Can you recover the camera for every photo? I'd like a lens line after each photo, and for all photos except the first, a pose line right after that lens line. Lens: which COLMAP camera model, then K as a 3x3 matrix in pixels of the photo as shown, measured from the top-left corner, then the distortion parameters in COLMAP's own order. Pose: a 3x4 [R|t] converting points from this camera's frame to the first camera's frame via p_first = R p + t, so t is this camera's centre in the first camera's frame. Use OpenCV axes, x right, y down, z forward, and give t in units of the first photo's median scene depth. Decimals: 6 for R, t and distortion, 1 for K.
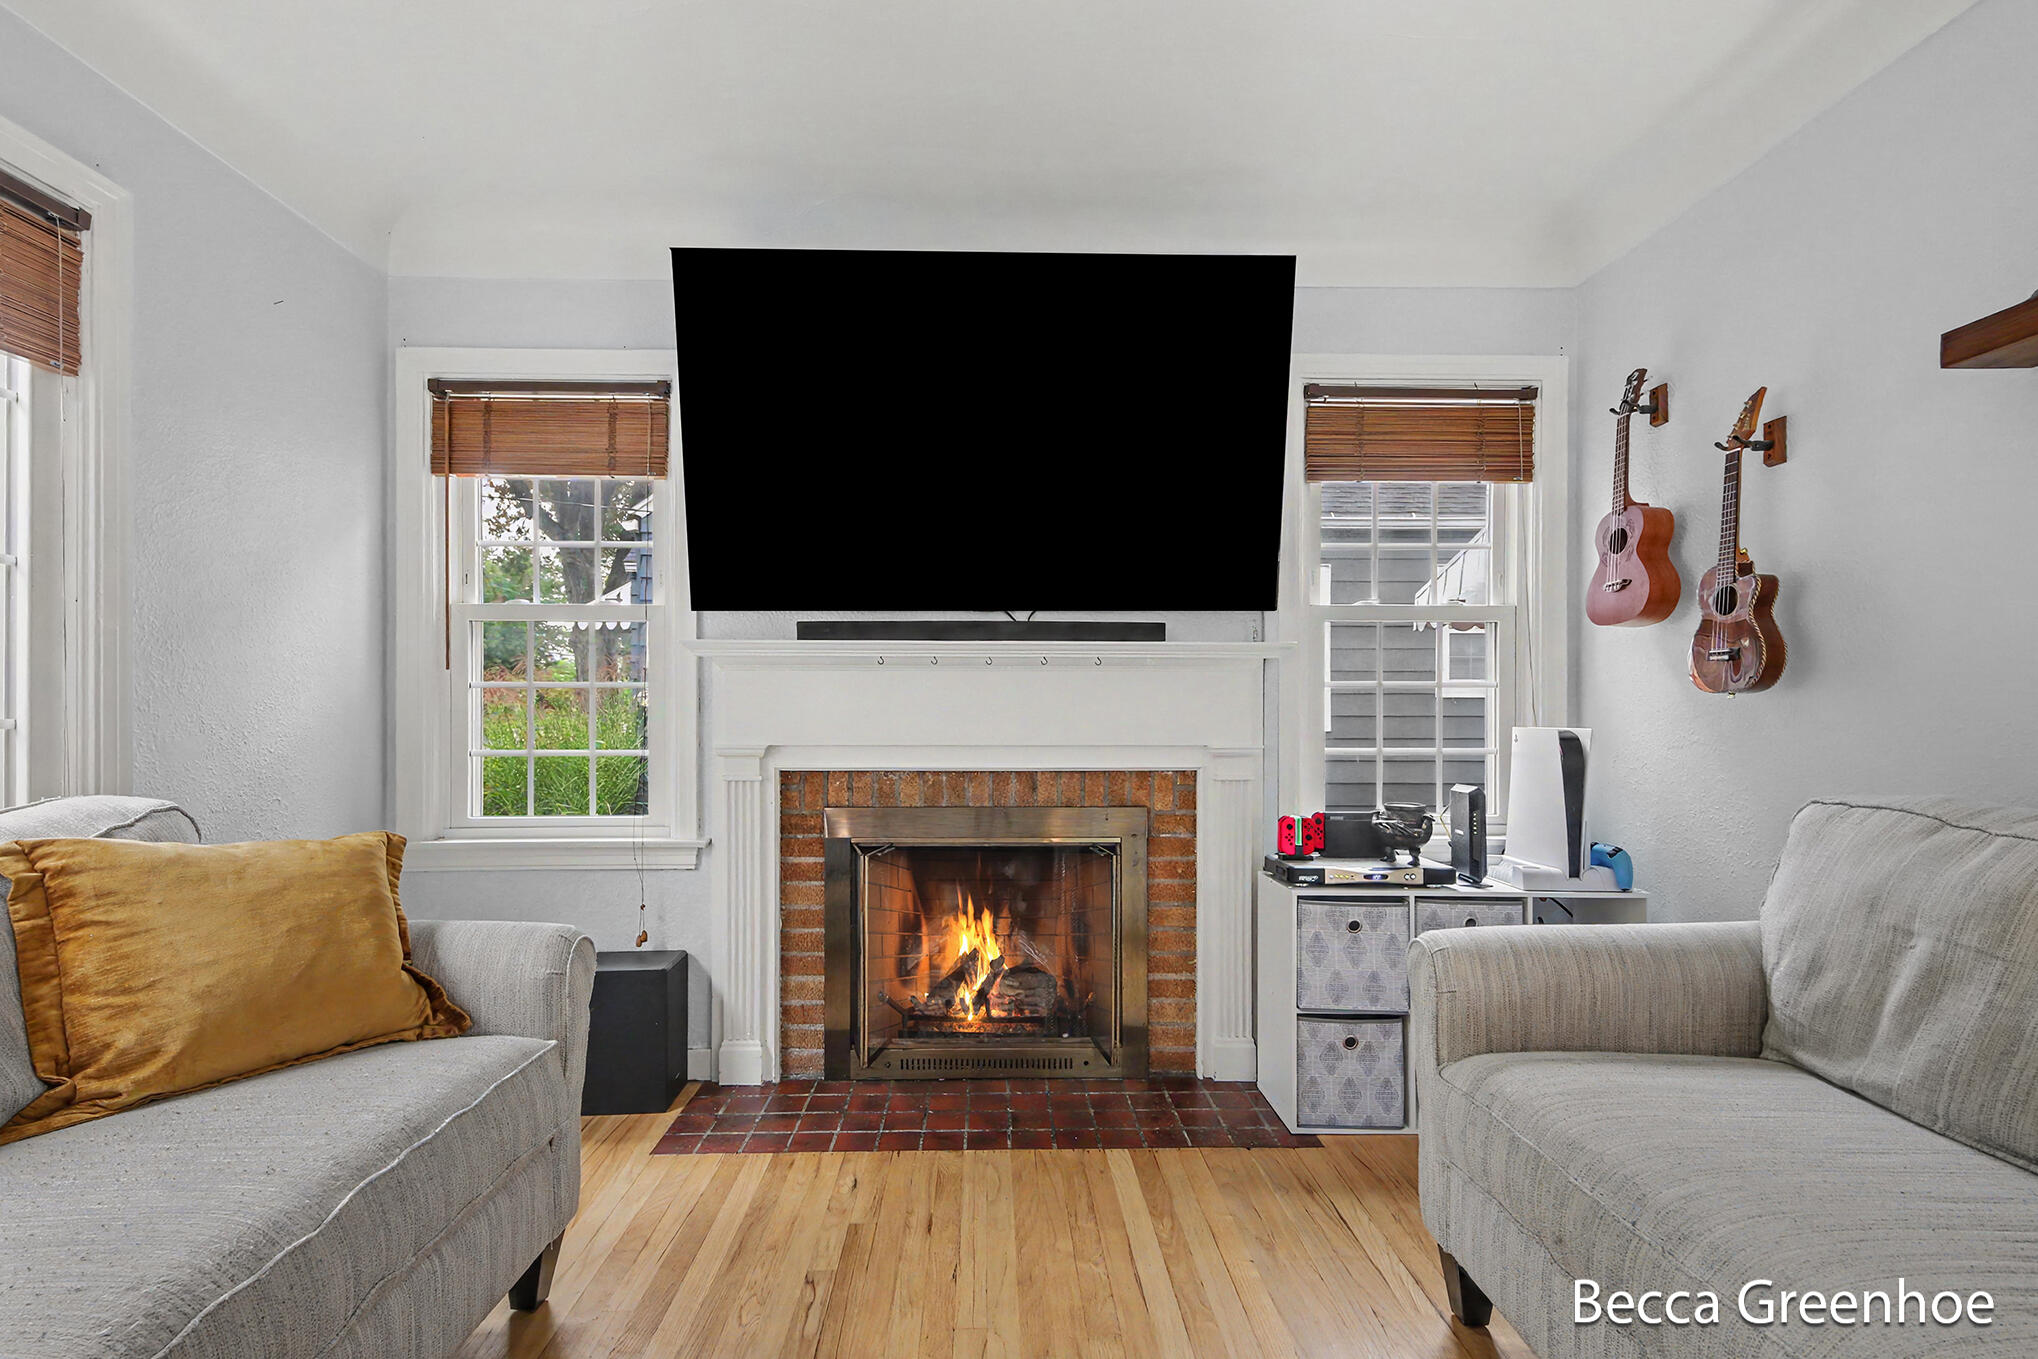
lens RADIAL K [[935.7, 0, 1015.7], [0, 935.7, 693.9], [0, 0, 1]] dist [0.008771, -0.002566]
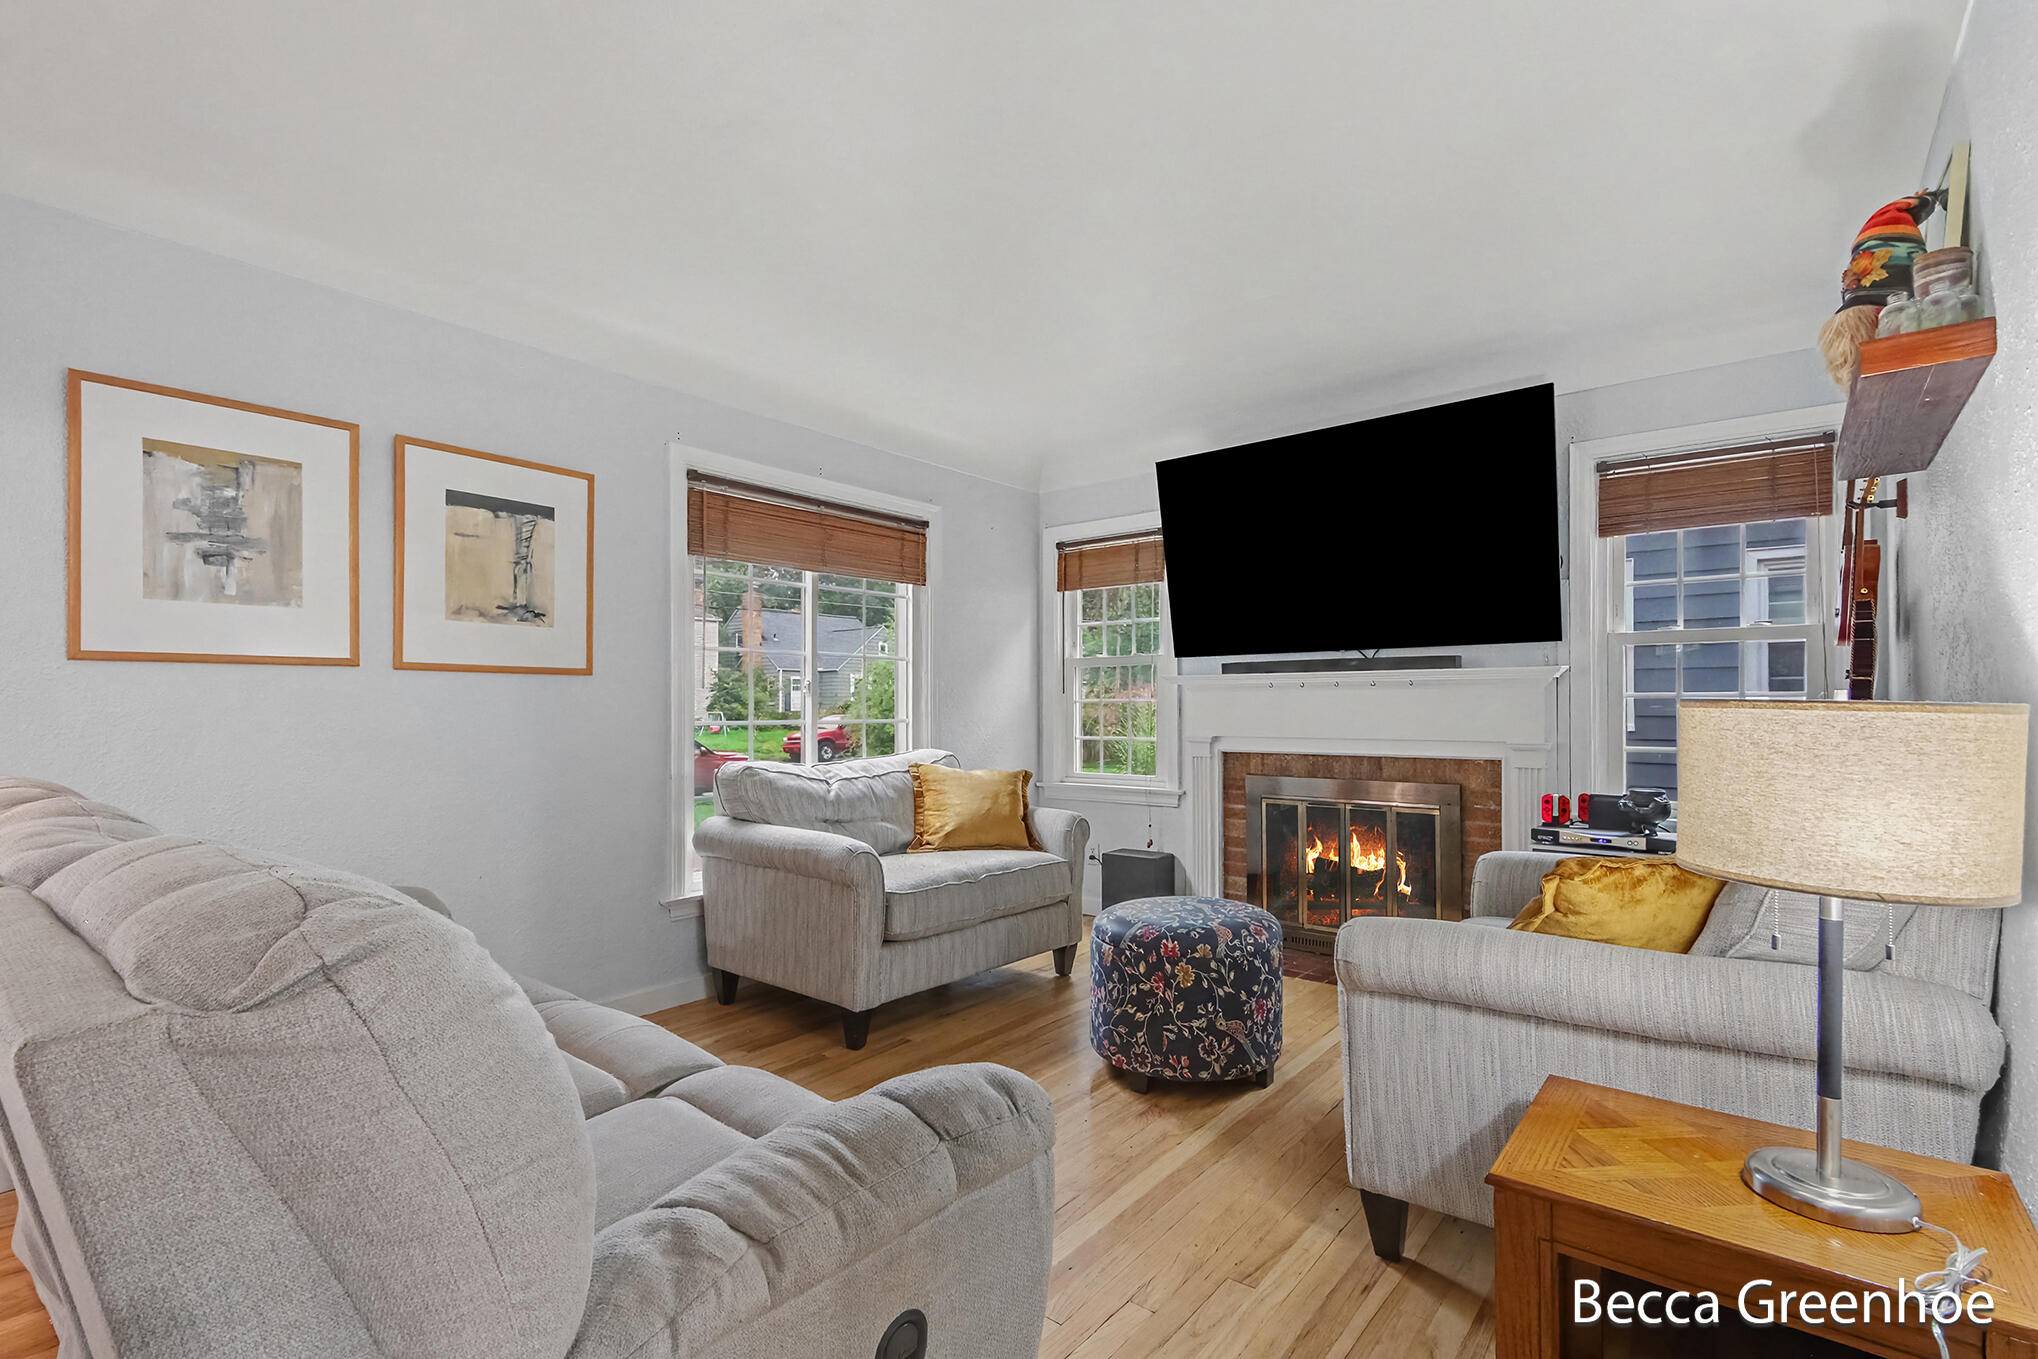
lens RADIAL K [[935.7, 0, 1020.5], [0, 935.7, 692.7], [0, 0, 1]] dist [0.008771, -0.002566]
pose [[0.770877, -0.014990, -0.636807, 0.537107], [0.002307, 0.999782, -0.020742, 0.010642], [0.636979, 0.014521, 0.770744, -0.520105]]
